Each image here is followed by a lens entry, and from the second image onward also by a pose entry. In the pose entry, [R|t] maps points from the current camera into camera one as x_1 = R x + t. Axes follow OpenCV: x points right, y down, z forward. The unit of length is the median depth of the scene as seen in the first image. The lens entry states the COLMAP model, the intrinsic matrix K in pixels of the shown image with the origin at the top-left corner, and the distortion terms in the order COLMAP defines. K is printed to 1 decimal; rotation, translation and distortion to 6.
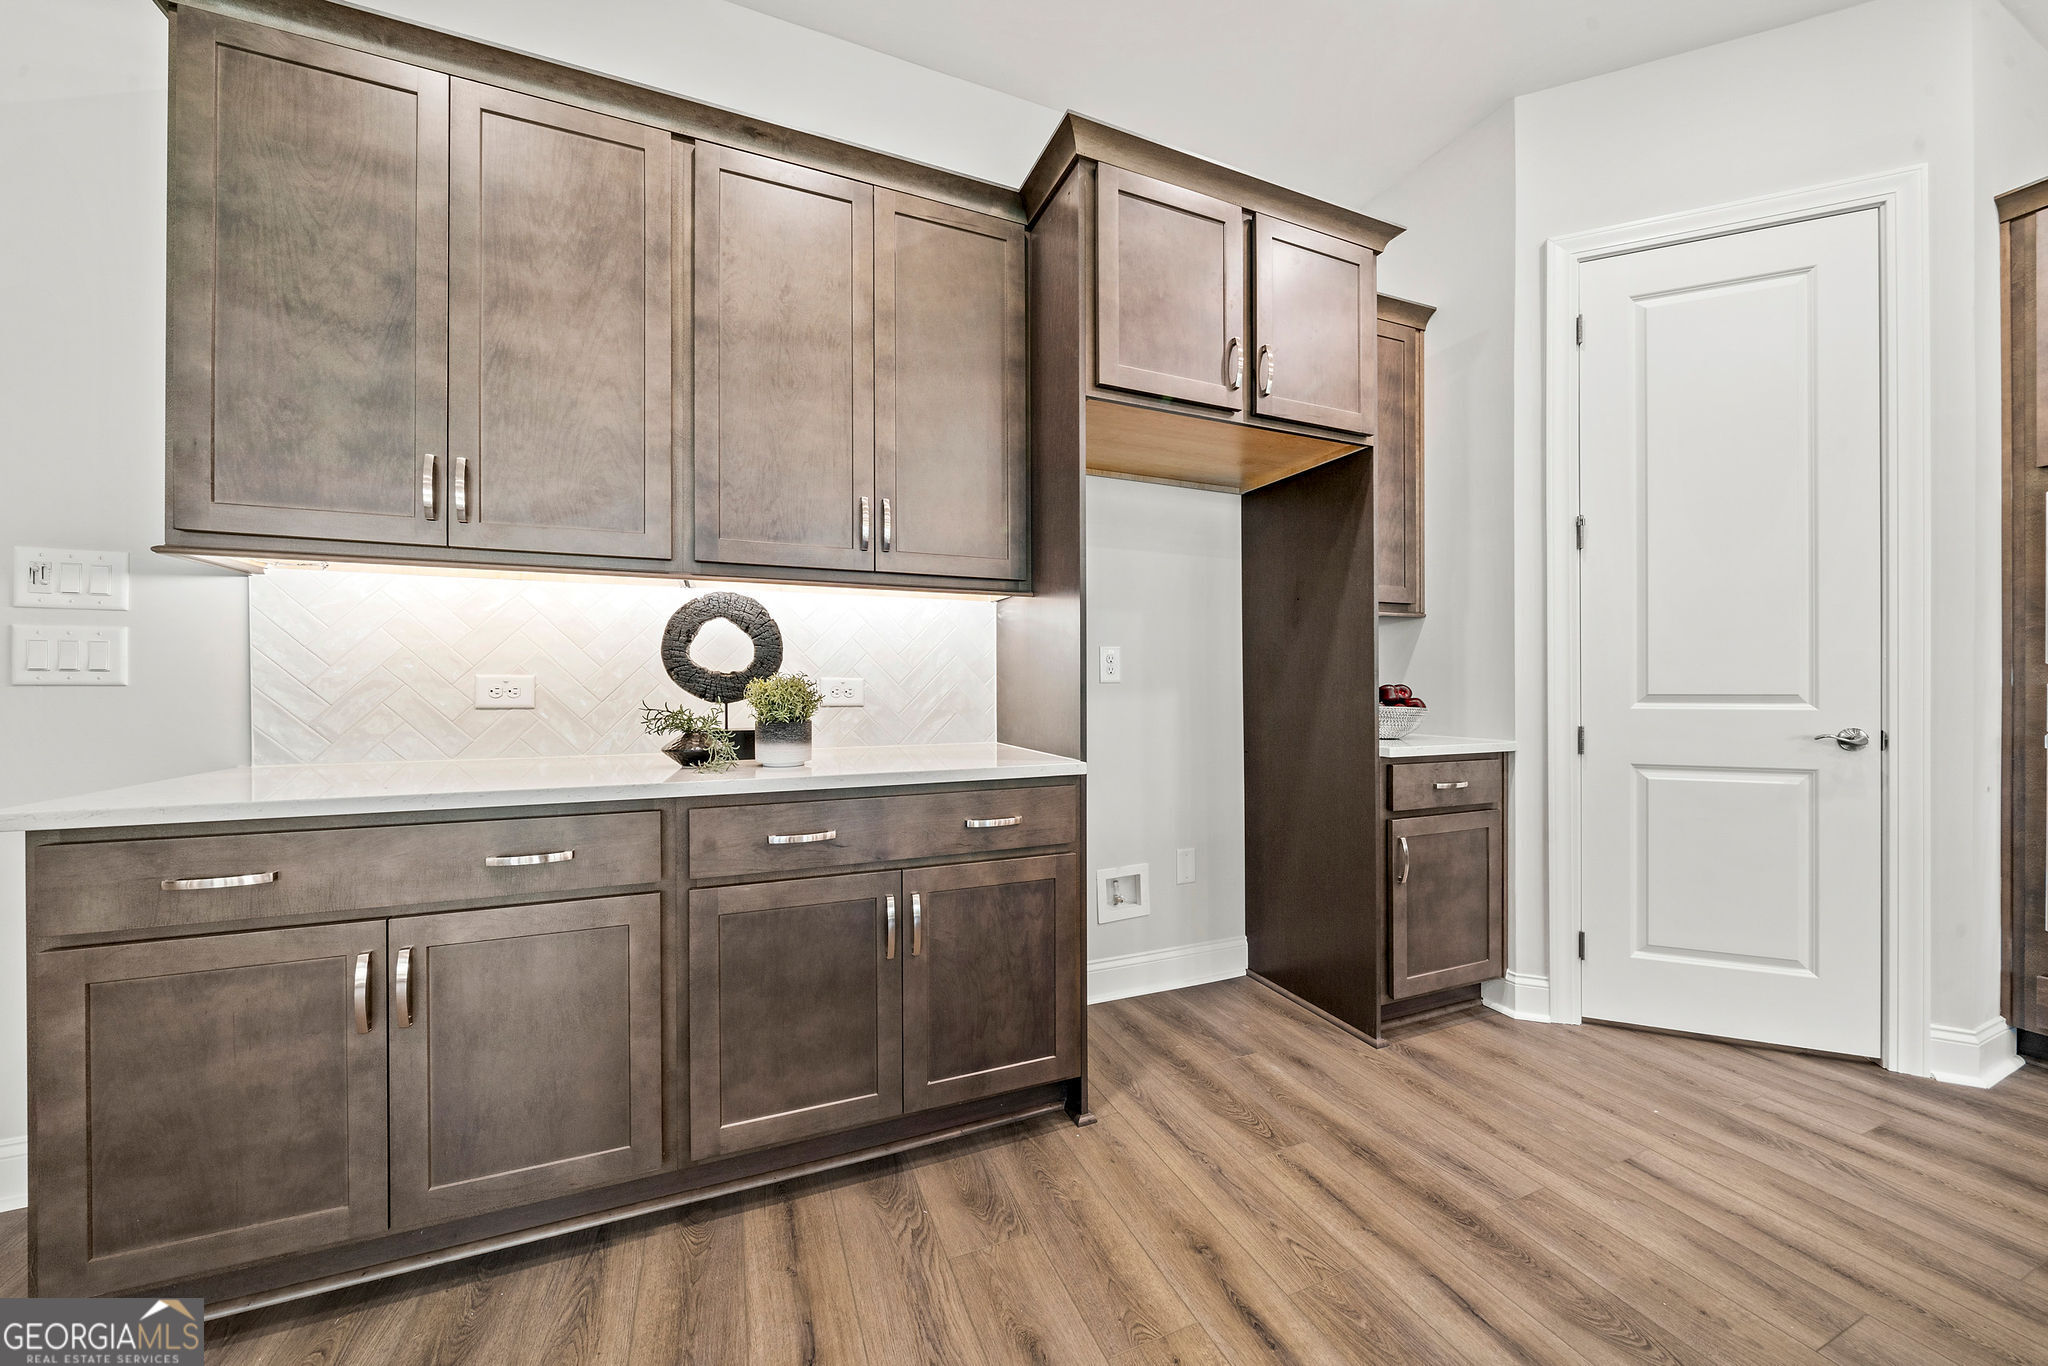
lens RADIAL K [[711.3, 0, 1019.0], [0, 711.3, 684.4], [0, 0, 1]] dist [-0.008250, -0.000124]
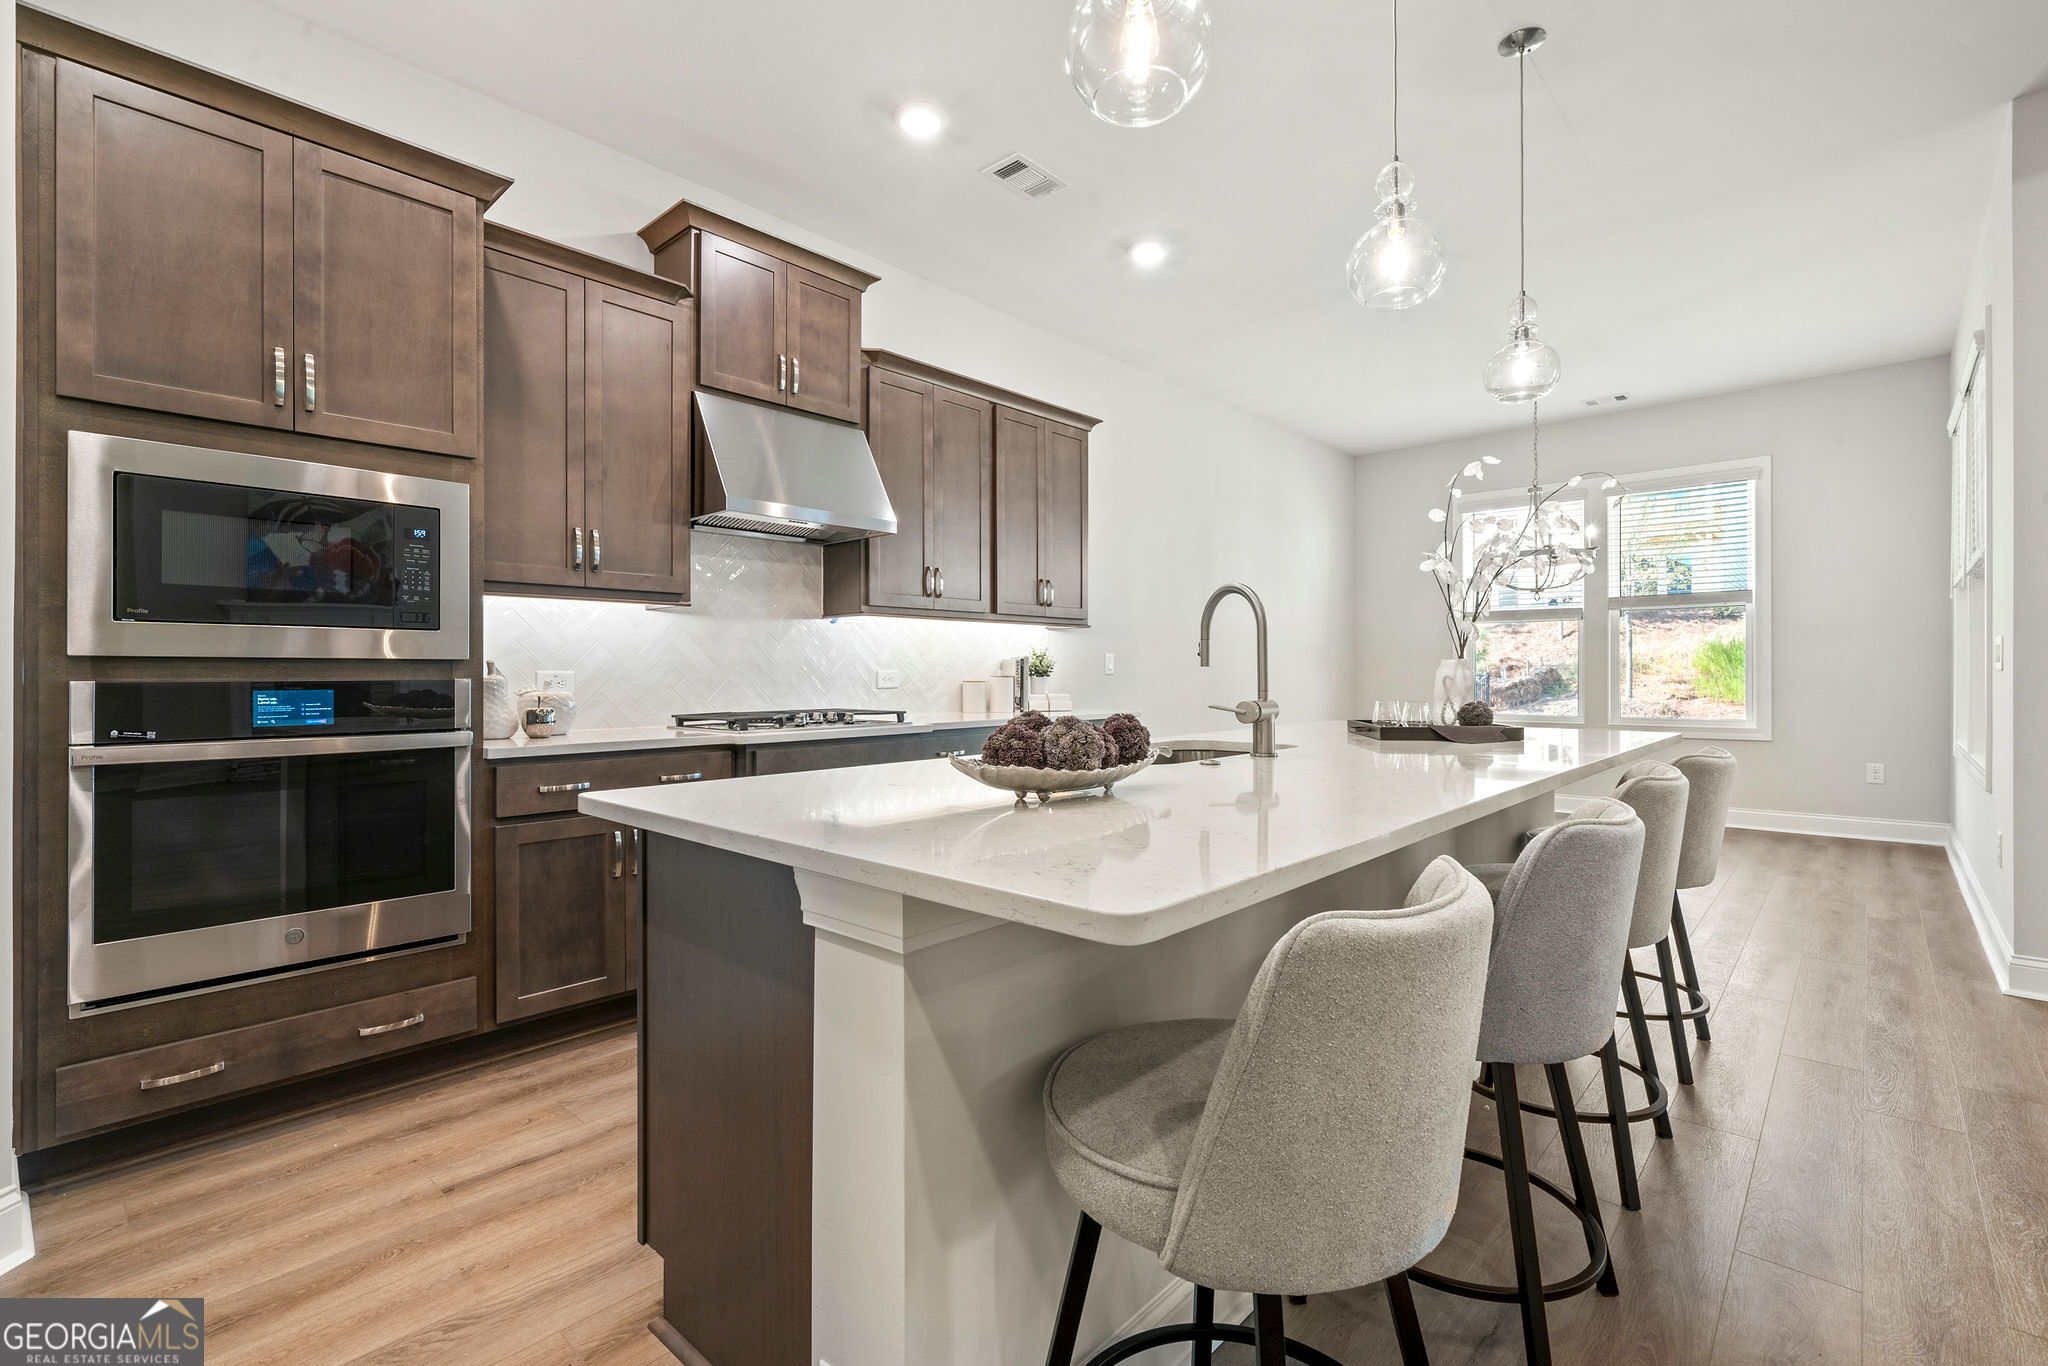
lens RADIAL K [[901.9, 0, 1024.8], [0, 901.9, 676.4], [0, 0, 1]] dist [0.002508, -0.000336]
pose [[-0.414590, 0.002271, 0.910005, 0.150935], [0.005258, 0.999986, -0.000099, -0.000788], [-0.909993, 0.004744, -0.414596, 0.498669]]
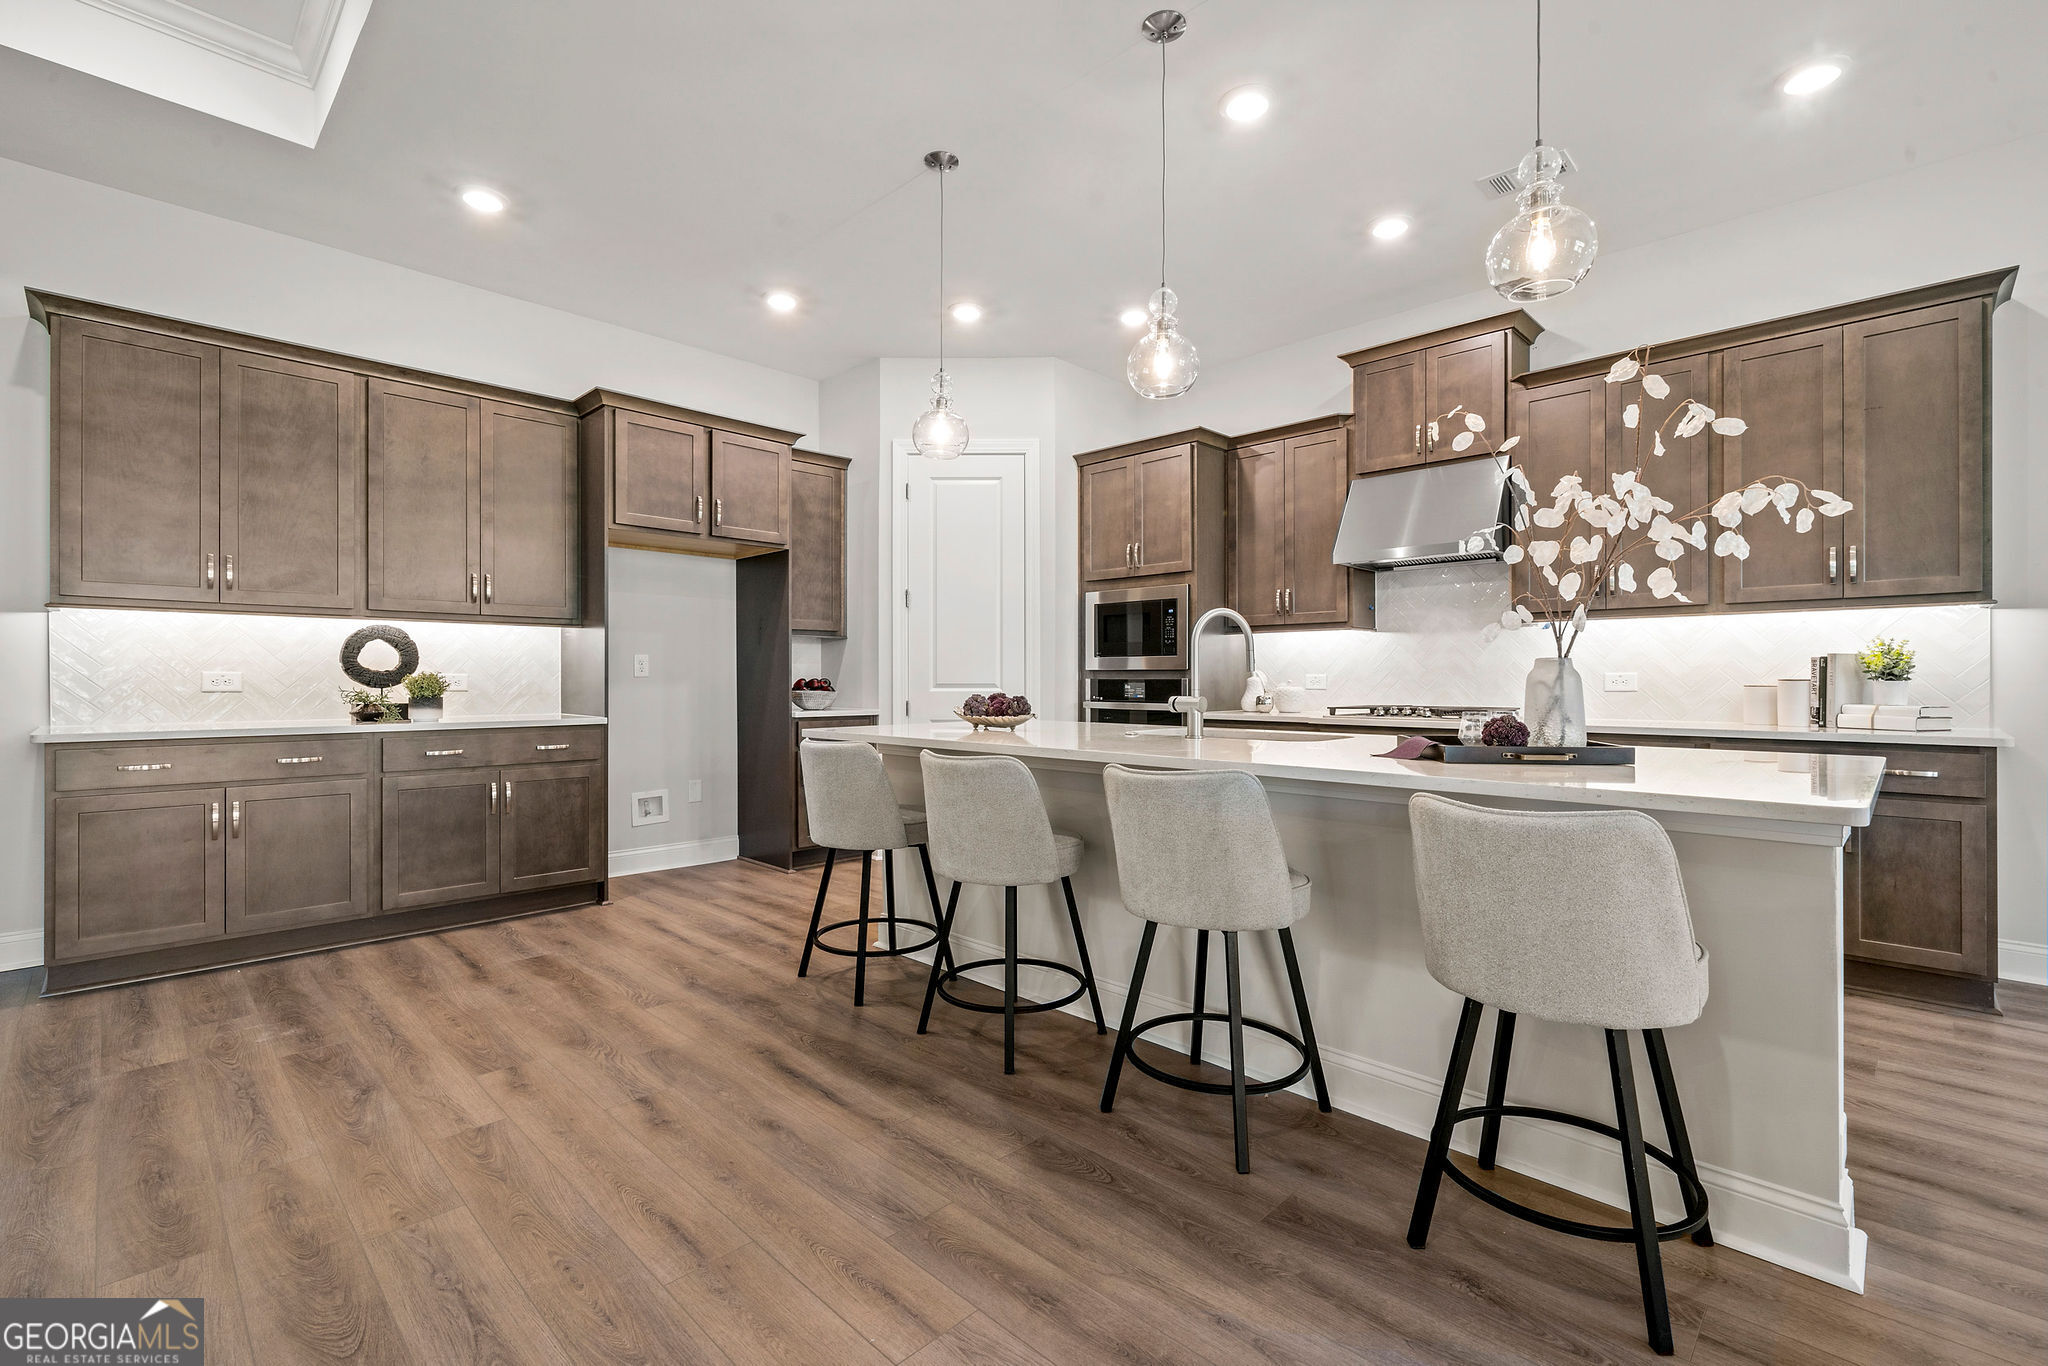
lens RADIAL K [[901.9, 0, 1025.8], [0, 901.9, 674.1], [0, 0, 1]] dist [0.002508, -0.000336]
pose [[0.920126, 0.003433, 0.391607, 0.179642], [-0.002279, 0.999992, -0.003411, -0.004910], [-0.391615, 0.002247, 0.920126, -1.711752]]
